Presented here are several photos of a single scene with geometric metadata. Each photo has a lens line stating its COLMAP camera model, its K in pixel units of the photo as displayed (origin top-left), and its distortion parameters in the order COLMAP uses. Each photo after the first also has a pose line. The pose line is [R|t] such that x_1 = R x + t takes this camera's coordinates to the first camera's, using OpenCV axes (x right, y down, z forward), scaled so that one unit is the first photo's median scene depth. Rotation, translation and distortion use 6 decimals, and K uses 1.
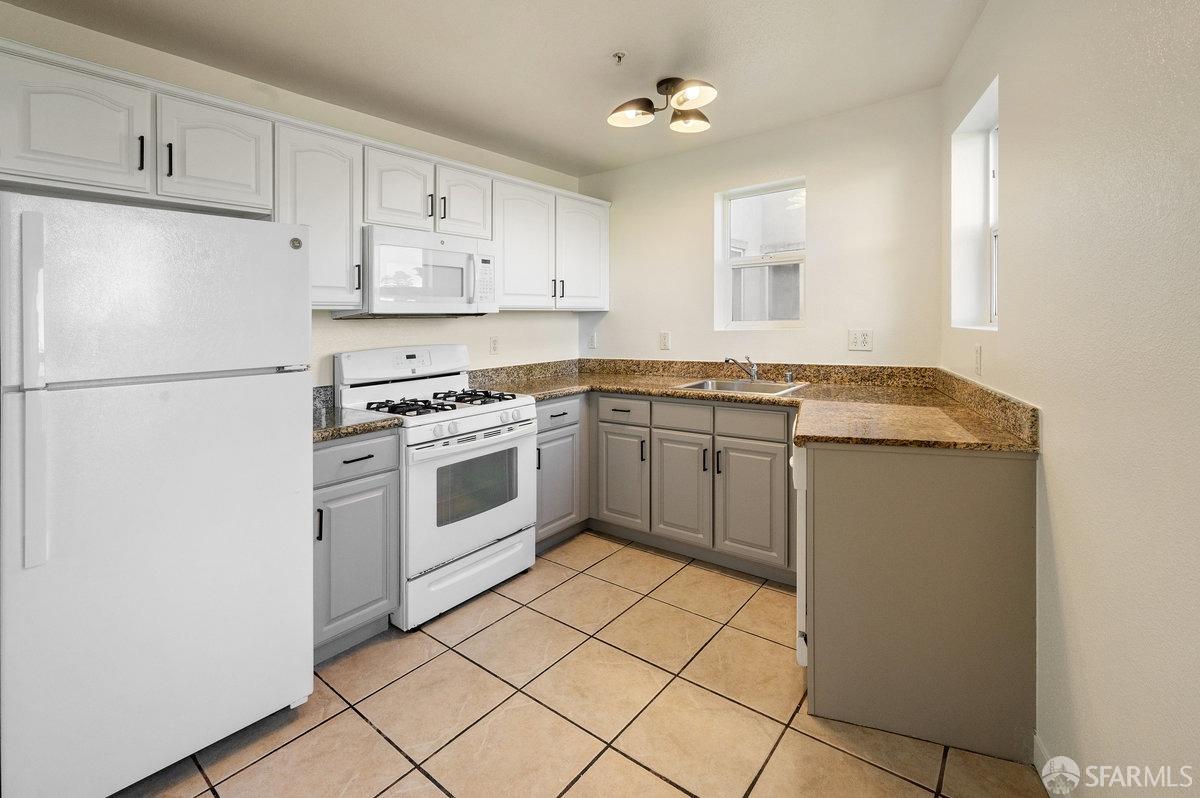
lens RADIAL K [[528.0, 0, 603.2], [0, 528.0, 321.1], [0, 0, 1]] dist [0.000939, -0.000523]
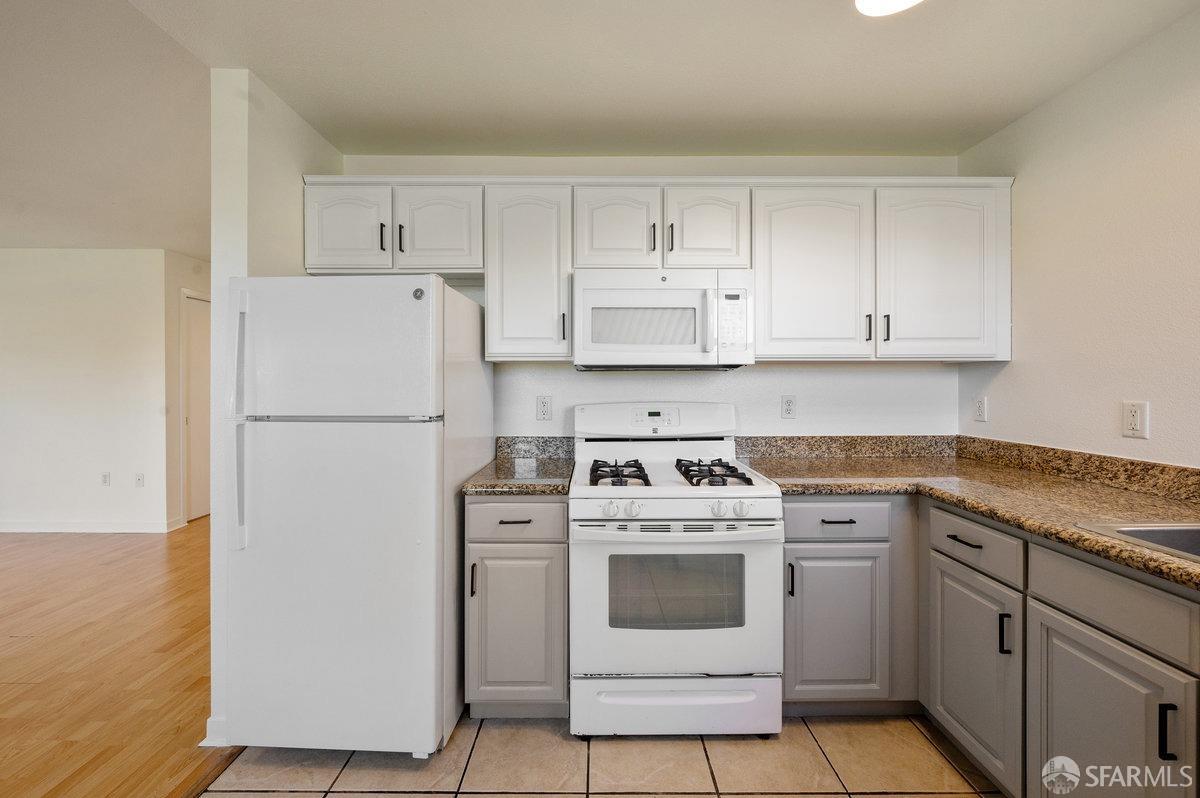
lens RADIAL K [[476.2, 0, 595.7], [0, 476.2, 370.9], [0, 0, 1]] dist [-0.001836, 0.000572]
pose [[0.618720, 0.006831, -0.785582, 0.199169], [-0.011570, 0.999933, -0.000417, -0.003369], [0.785526, 0.009347, 0.618758, 0.424819]]
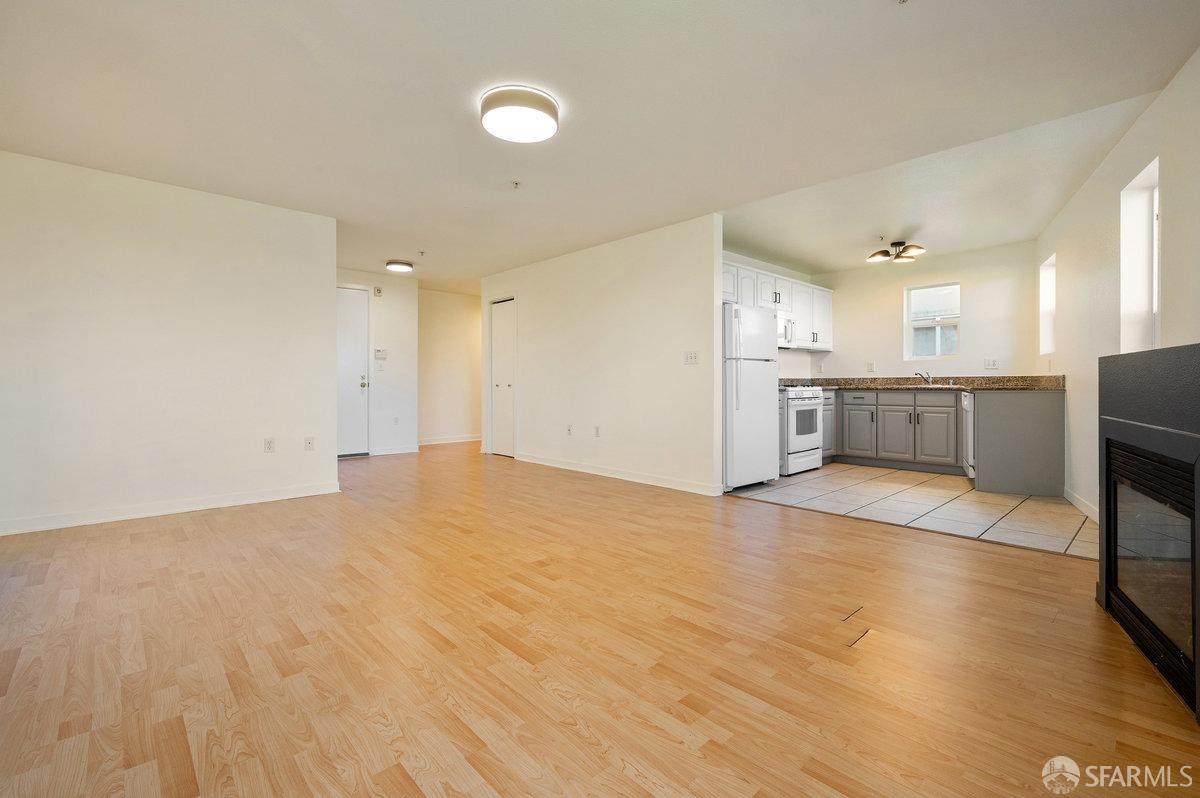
lens RADIAL K [[528.0, 0, 601.8], [0, 528.0, 364.3], [0, 0, 1]] dist [0.000939, -0.000523]
pose [[0.987676, 0.015176, -0.155774, -0.666583], [-0.020360, 0.999289, -0.031734, 0.135999], [0.155182, 0.034515, 0.987283, -1.215918]]
